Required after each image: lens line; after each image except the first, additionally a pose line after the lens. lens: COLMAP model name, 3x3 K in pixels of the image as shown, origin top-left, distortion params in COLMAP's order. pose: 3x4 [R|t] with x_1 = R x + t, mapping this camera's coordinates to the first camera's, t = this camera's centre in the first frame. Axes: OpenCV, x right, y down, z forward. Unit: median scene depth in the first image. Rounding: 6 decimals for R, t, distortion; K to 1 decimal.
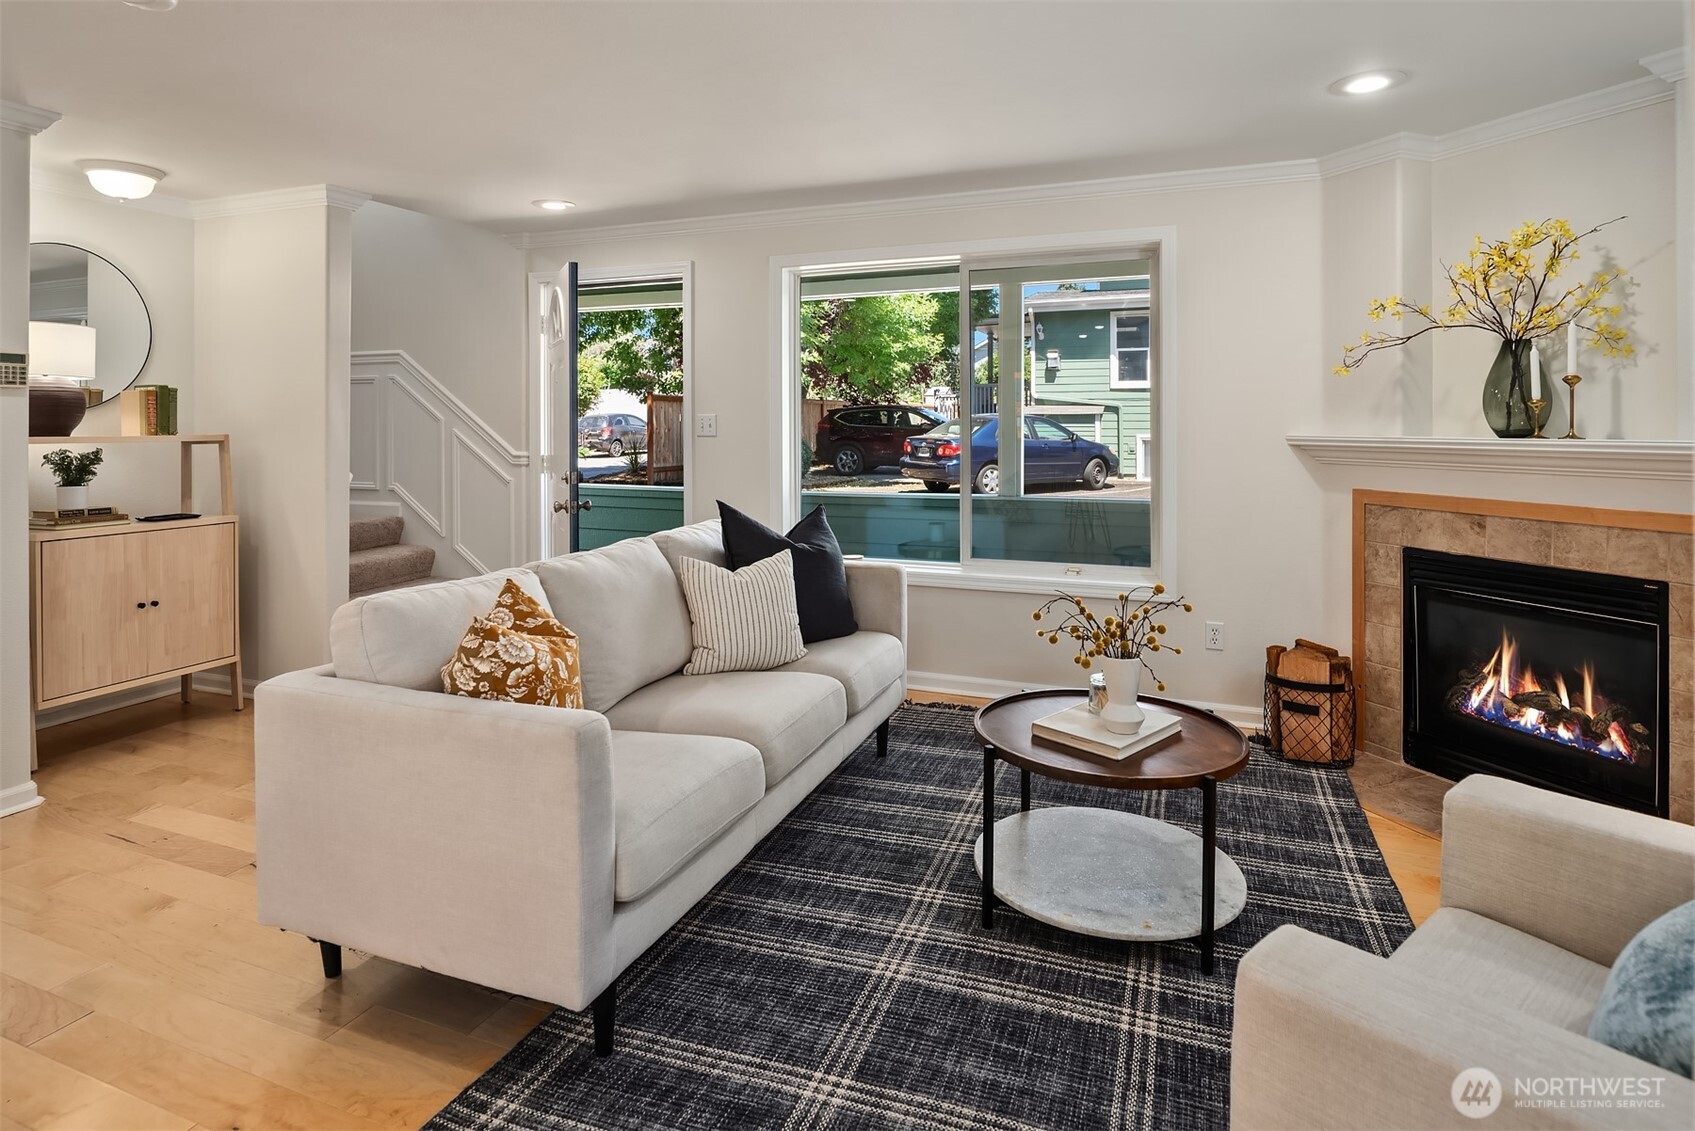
lens RADIAL K [[896.6, 0, 869.1], [0, 896.6, 446.6], [0, 0, 1]] dist [0.001117, -0.006414]
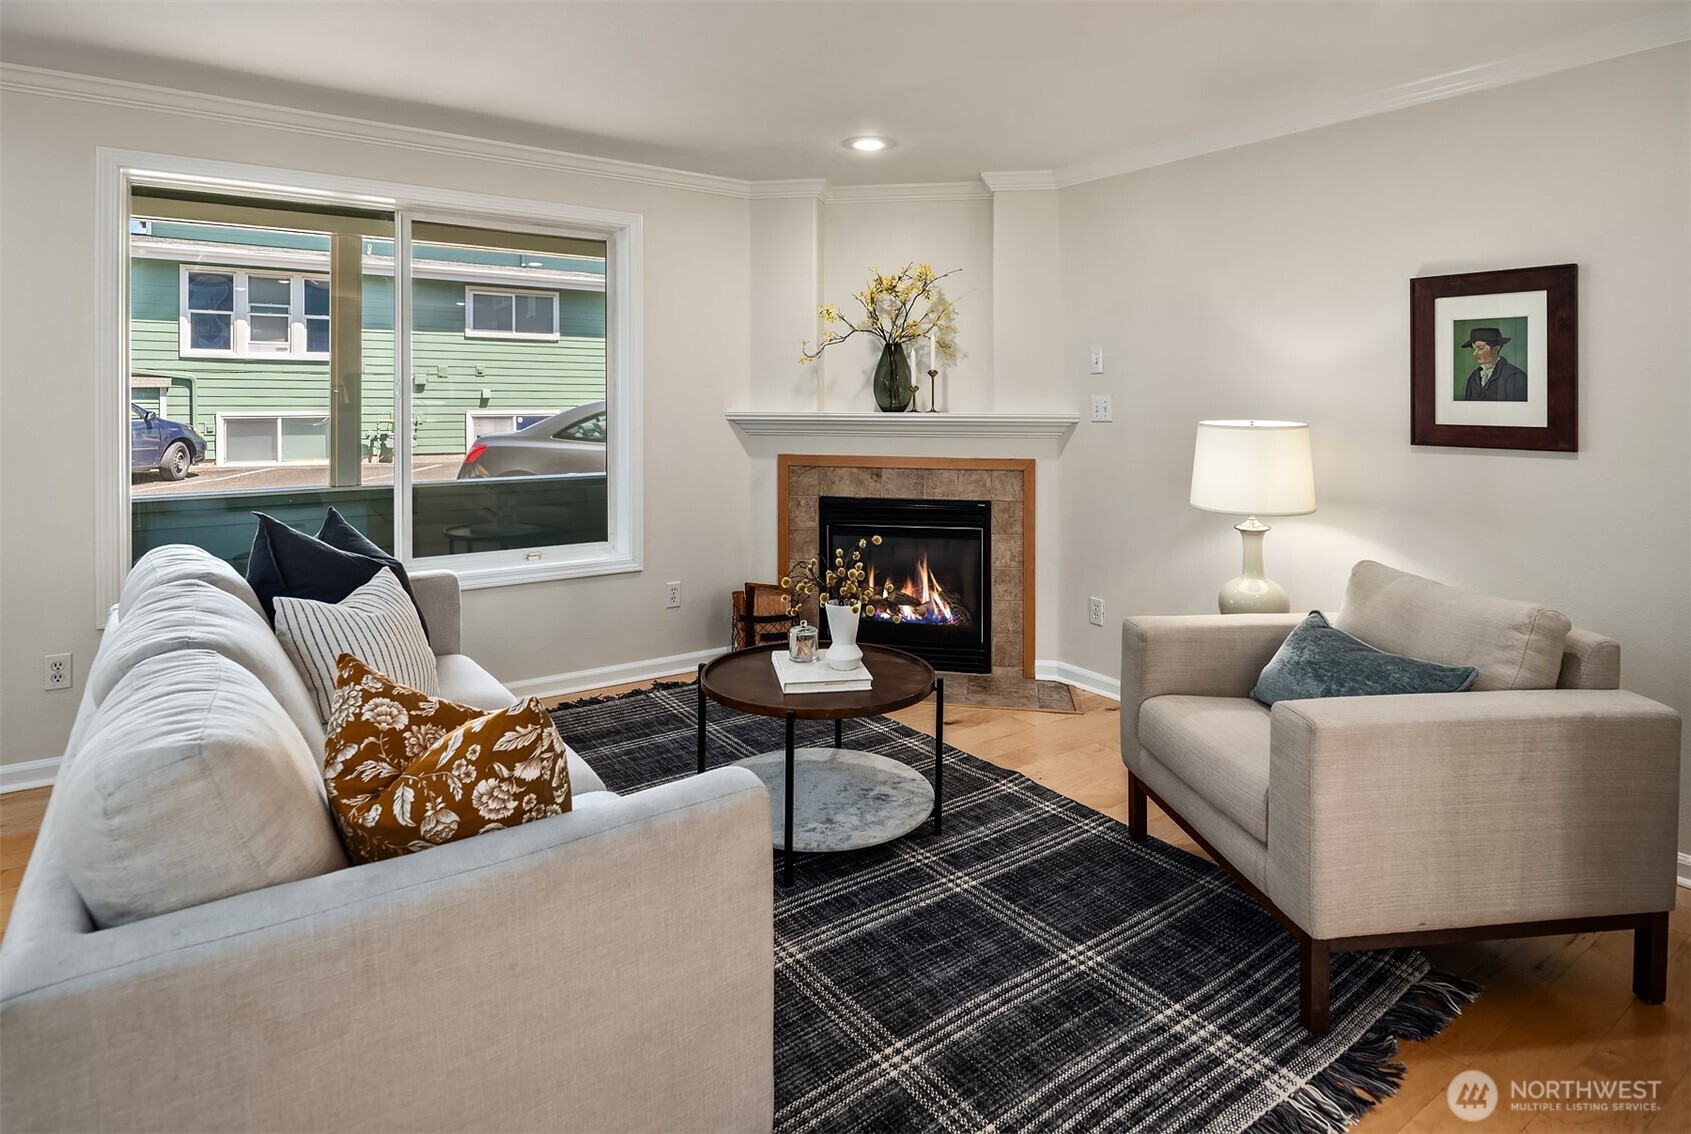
lens RADIAL K [[891.2, 0, 842.6], [0, 891.2, 423.9], [0, 0, 1]] dist [-0.002622, -0.000785]
pose [[0.569248, -0.018358, 0.821961, -0.489485], [0.017534, 0.999794, 0.010186, -0.007047], [-0.821979, 0.008613, 0.569453, 0.257769]]
